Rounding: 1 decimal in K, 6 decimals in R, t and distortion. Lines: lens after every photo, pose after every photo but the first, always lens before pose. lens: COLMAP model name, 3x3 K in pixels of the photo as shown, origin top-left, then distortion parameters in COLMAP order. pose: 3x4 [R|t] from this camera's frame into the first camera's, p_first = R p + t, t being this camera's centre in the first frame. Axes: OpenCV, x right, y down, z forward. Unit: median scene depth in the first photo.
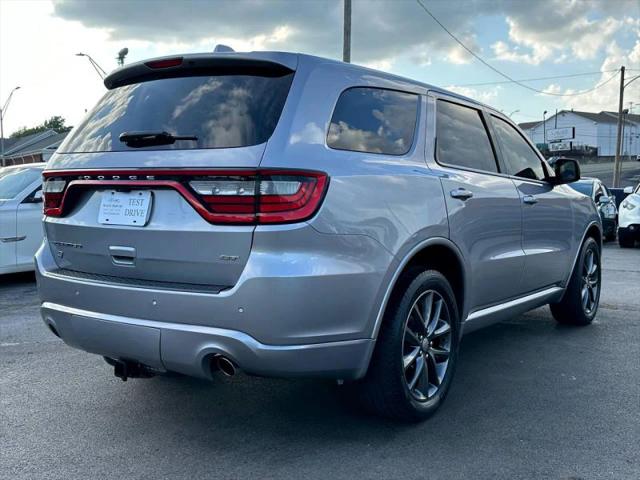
lens RADIAL K [[689.3, 0, 326.1], [0, 689.3, 240.3], [0, 0, 1]] dist [0.079206, 0.000000]
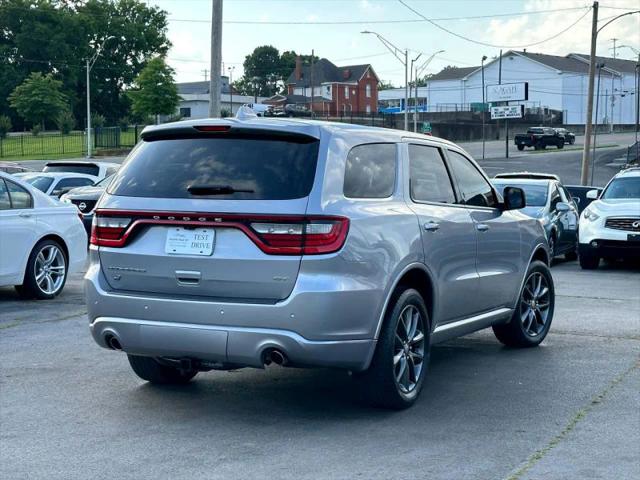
lens RADIAL K [[1147.2, 0, 315.7], [0, 1147.2, 235.3], [0, 0, 1]] dist [0.139802, 0.000000]
pose [[0.987281, 0.001879, 0.158972, -0.379923], [0.001145, 0.999820, -0.018927, -0.015814], [-0.158979, 0.018868, 0.987102, -1.118639]]
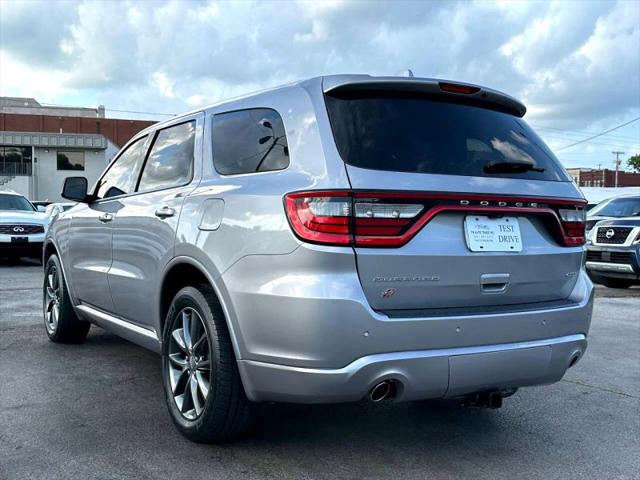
lens RADIAL K [[689.3, 0, 303.5], [0, 689.3, 239.7], [0, 0, 1]] dist [0.079206, 0.000000]
pose [[0.422400, -0.025374, 0.906054, -1.227701], [0.047199, 0.998868, 0.005969, -0.054628], [-0.905180, 0.040244, 0.423119, 0.785169]]
